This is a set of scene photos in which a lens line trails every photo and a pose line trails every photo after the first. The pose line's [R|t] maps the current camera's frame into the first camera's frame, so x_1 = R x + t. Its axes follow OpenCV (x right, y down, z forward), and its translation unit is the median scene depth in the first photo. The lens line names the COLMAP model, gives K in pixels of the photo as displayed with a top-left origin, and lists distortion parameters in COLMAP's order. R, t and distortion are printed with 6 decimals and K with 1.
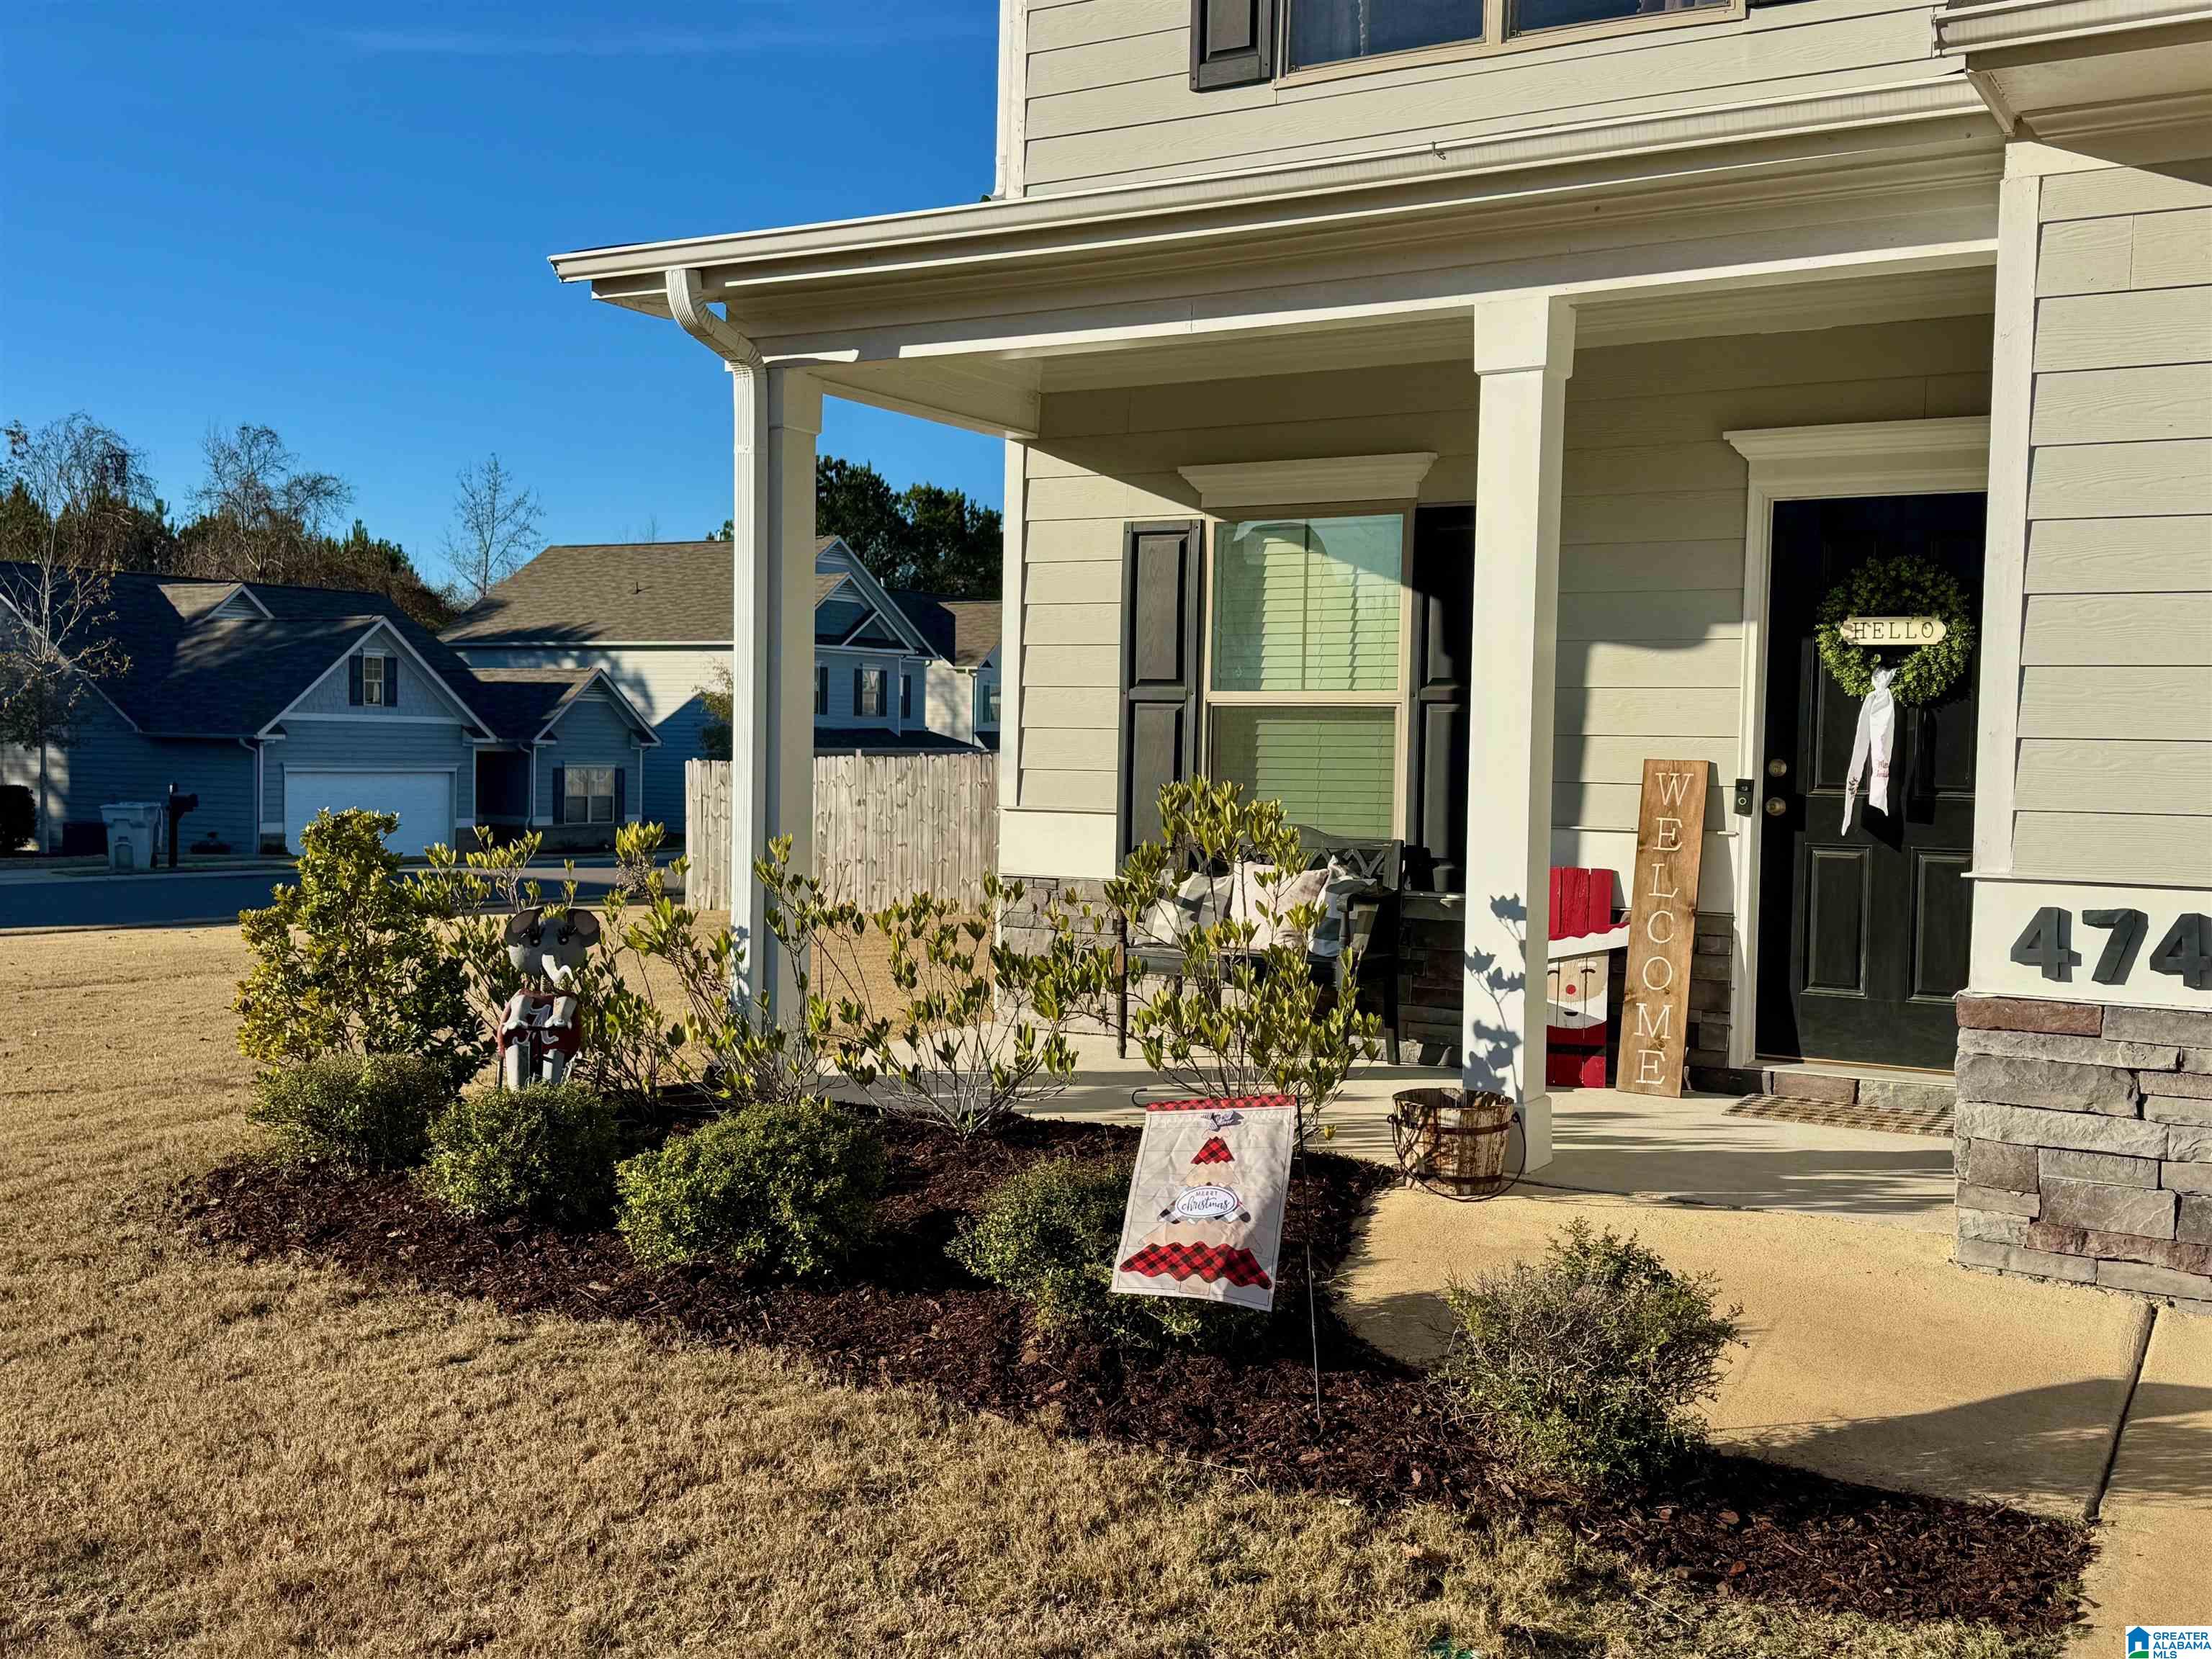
lens RADIAL K [[2197.2, 0, 1106.0], [0, 2197.2, 829.5], [0, 0, 1]] dist [0.102210, -0.006428]
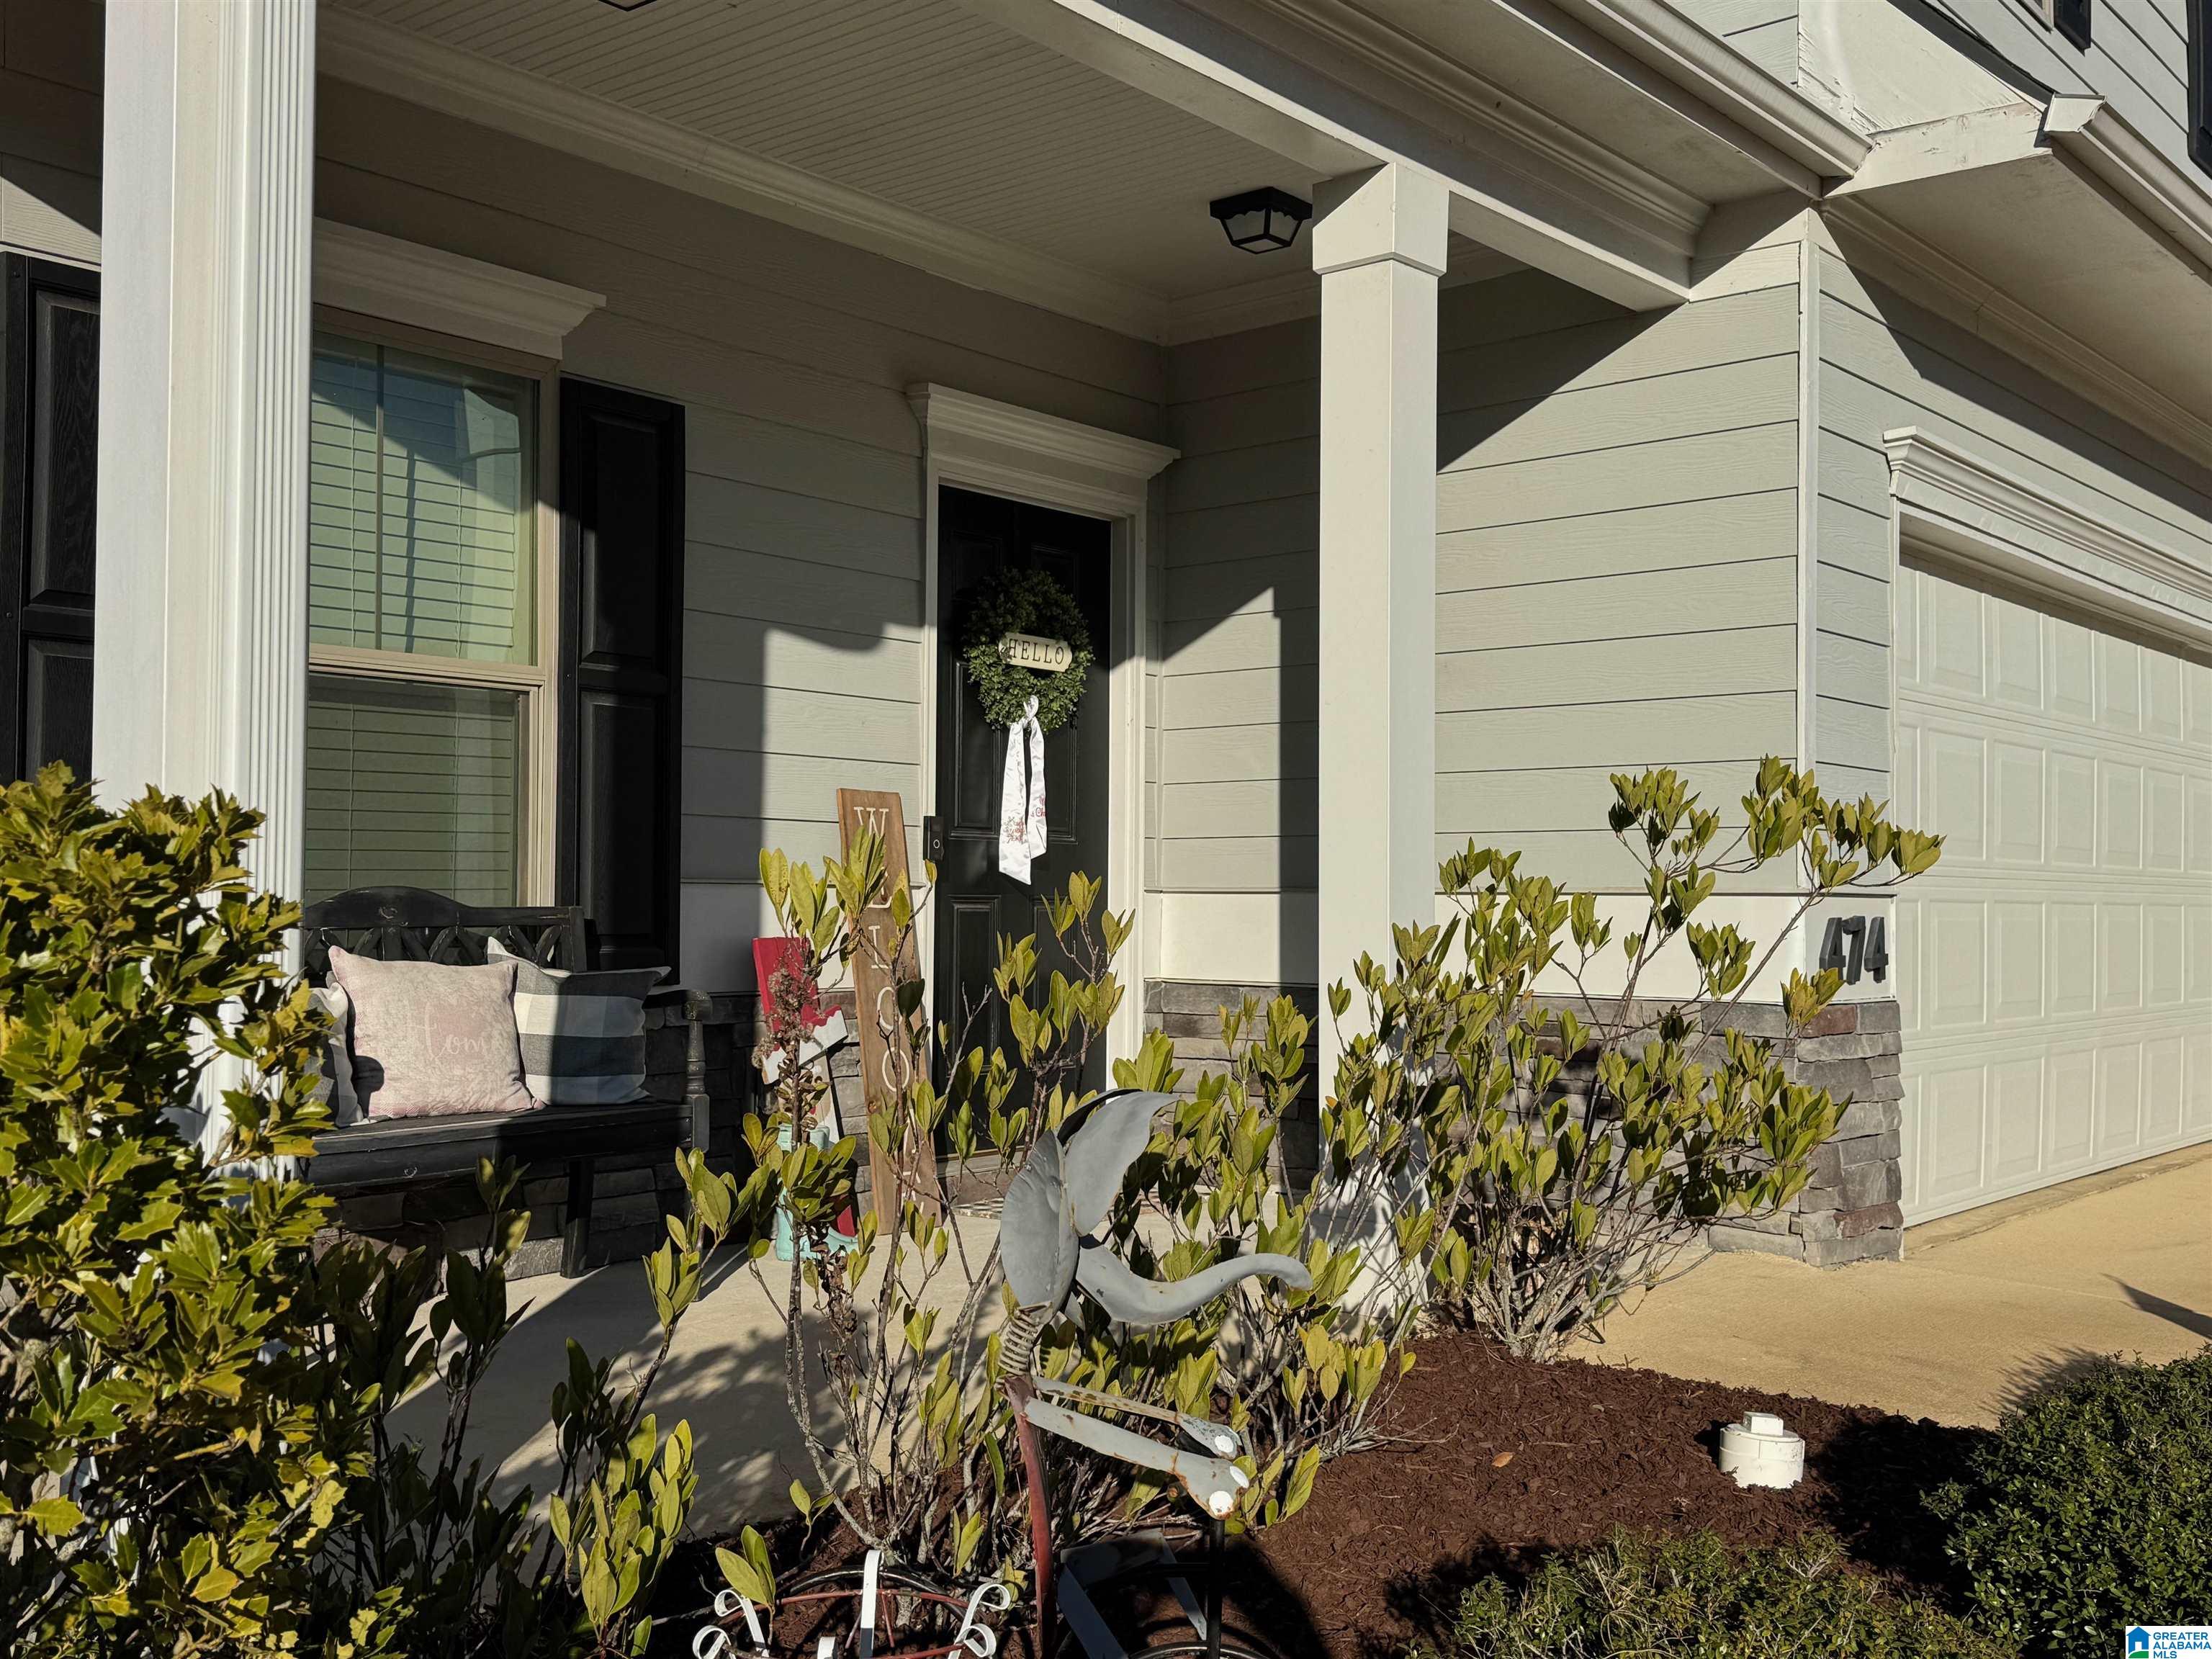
lens RADIAL K [[2197.2, 0, 1106.0], [0, 2197.2, 829.5], [0, 0, 1]] dist [0.102210, -0.006428]
pose [[0.175351, 0.020619, 0.984290, -0.502643], [0.039927, 0.998809, -0.028036, 0.006661], [-0.983696, 0.044216, 0.174319, 0.823900]]
